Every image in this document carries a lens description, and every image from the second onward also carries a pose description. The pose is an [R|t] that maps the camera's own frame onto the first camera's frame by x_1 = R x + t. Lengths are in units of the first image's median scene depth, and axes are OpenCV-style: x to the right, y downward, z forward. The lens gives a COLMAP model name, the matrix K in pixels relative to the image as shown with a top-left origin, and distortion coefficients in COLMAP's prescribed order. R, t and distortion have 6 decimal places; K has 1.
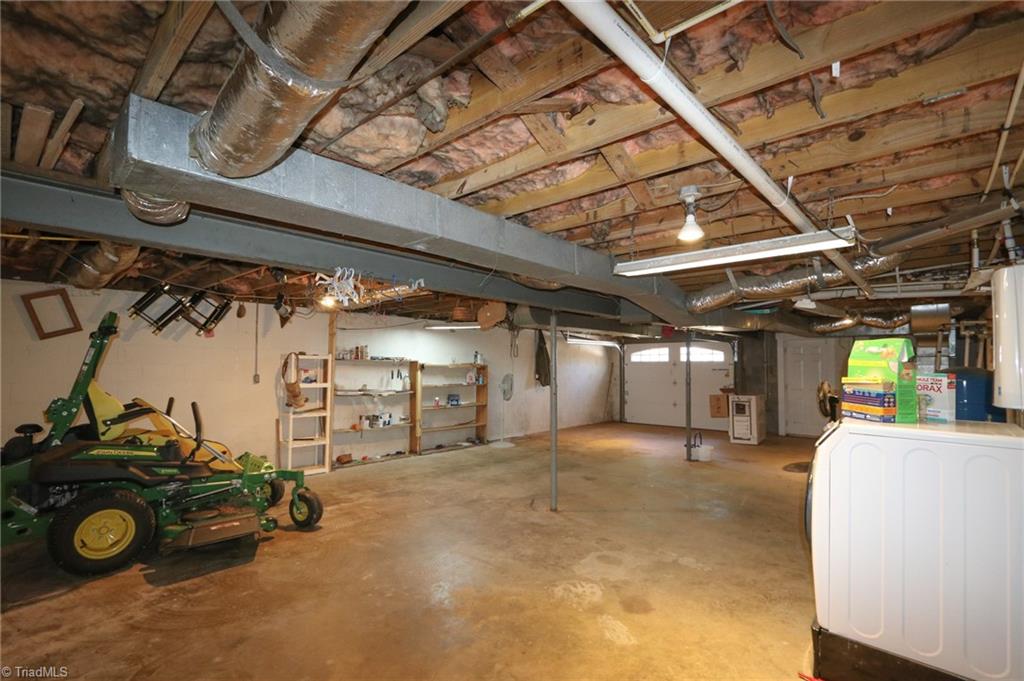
lens RADIAL K [[469.9, 0, 508.9], [0, 469.9, 347.1], [0, 0, 1]] dist [-0.009233, -0.000196]
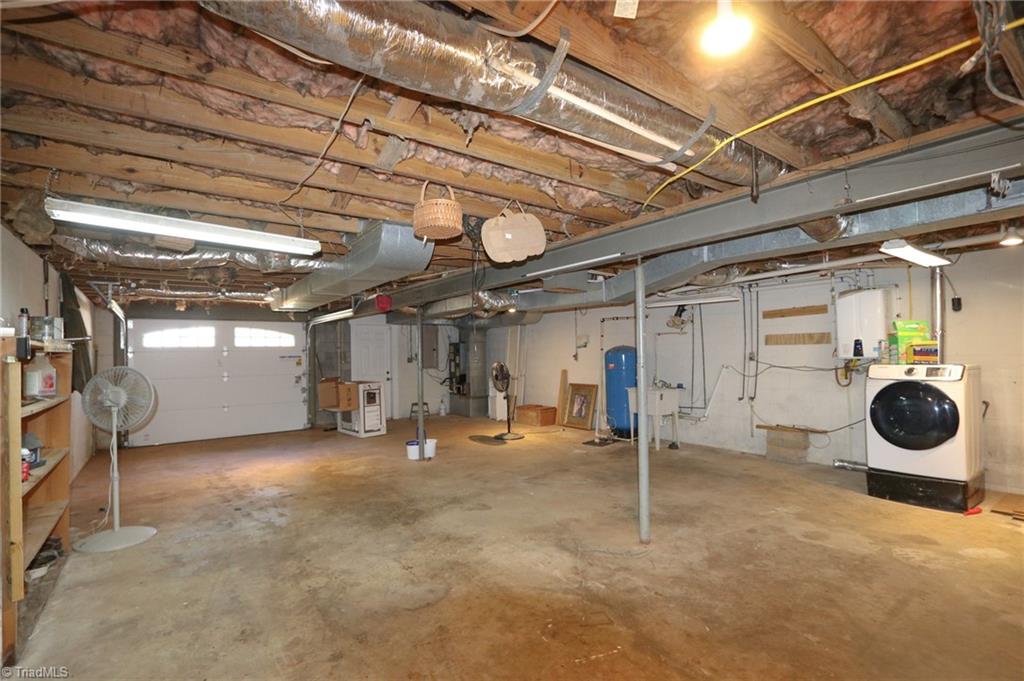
lens RADIAL K [[469.9, 0, 509.0], [0, 469.9, 347.1], [0, 0, 1]] dist [-0.009233, -0.000196]
pose [[0.196717, 0.008778, 0.980421, -0.821057], [-0.021269, 0.999763, -0.004684, 0.080495], [-0.980230, -0.019931, 0.196857, 1.377235]]
